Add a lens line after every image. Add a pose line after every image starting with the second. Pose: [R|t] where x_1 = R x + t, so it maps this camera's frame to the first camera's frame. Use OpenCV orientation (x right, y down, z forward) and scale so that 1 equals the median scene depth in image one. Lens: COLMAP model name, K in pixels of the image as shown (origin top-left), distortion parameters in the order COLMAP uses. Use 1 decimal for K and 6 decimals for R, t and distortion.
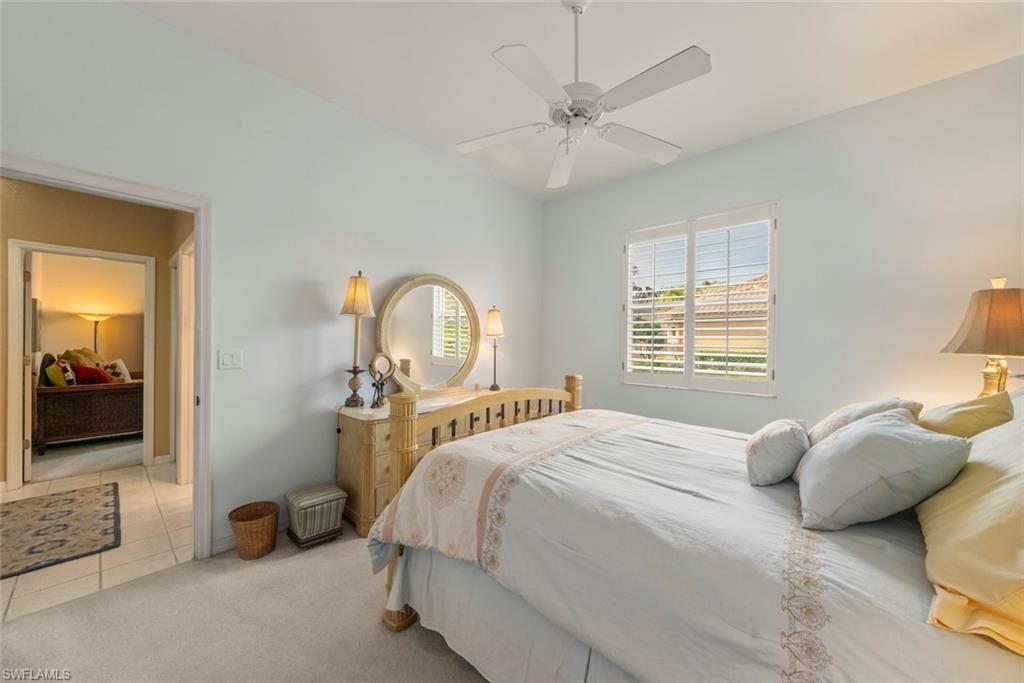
lens RADIAL K [[366.1, 0, 513.9], [0, 366.1, 342.5], [0, 0, 1]] dist [-0.002422, 0.000258]
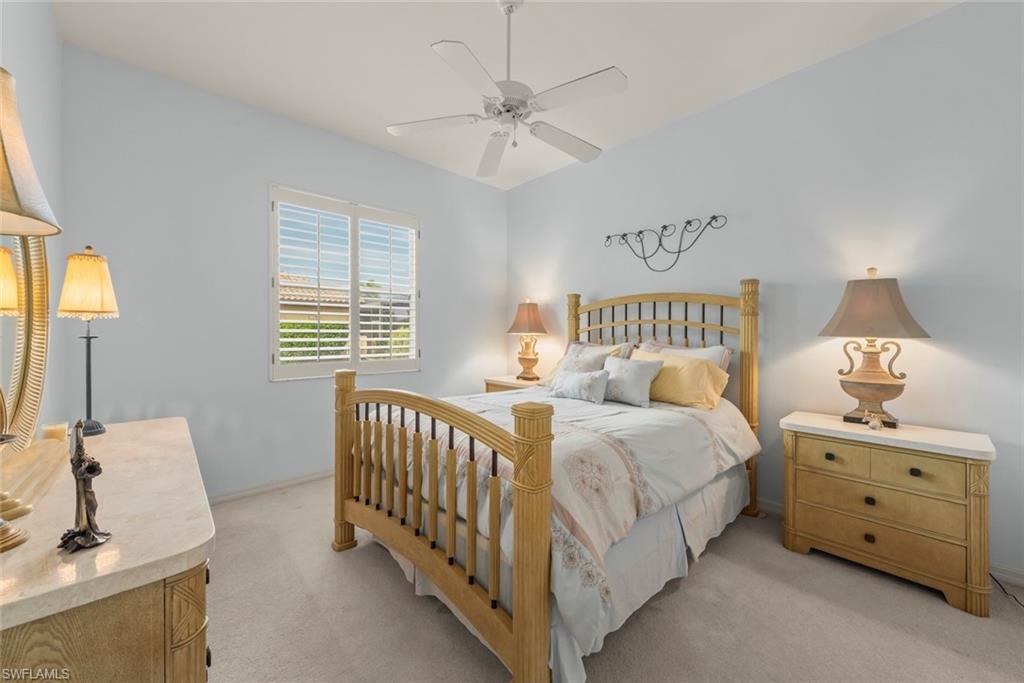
lens RADIAL K [[366.1, 0, 513.9], [0, 366.1, 342.5], [0, 0, 1]] dist [-0.002422, 0.000258]
pose [[0.101747, -0.042431, 0.993905, -0.460517], [0.001710, 0.999096, 0.042478, -0.001619], [-0.994809, -0.002623, 0.101727, 0.462656]]
